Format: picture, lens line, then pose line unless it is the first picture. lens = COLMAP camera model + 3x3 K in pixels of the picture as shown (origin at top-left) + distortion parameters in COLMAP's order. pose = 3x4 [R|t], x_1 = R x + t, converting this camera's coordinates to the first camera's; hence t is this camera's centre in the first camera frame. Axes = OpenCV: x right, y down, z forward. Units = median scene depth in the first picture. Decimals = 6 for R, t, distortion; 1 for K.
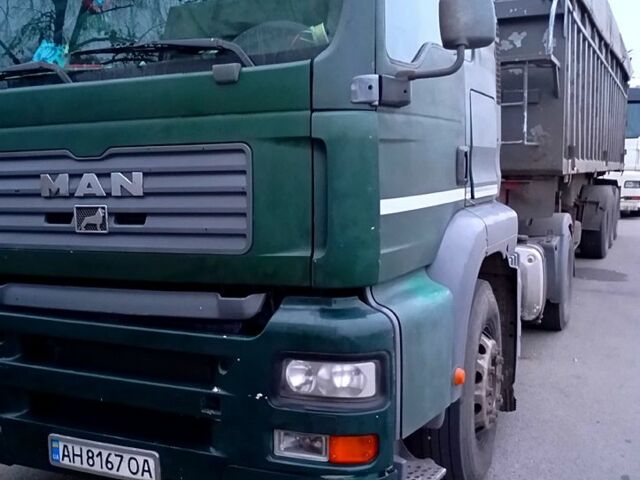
lens RADIAL K [[776.3, 0, 320.0], [0, 776.3, 240.0], [0, 0, 1]] dist [0.026496, 0.017621]
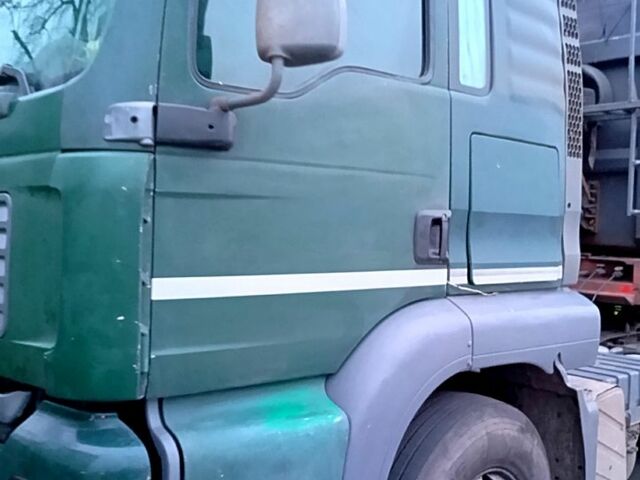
lens RADIAL K [[776.3, 0, 320.0], [0, 776.3, 240.0], [0, 0, 1]] dist [0.026496, 0.017621]
pose [[0.918009, 0.047942, -0.393651, 0.486358], [-0.079021, 0.994873, -0.063117, -0.053243], [0.388607, 0.089049, 0.917090, 0.408285]]
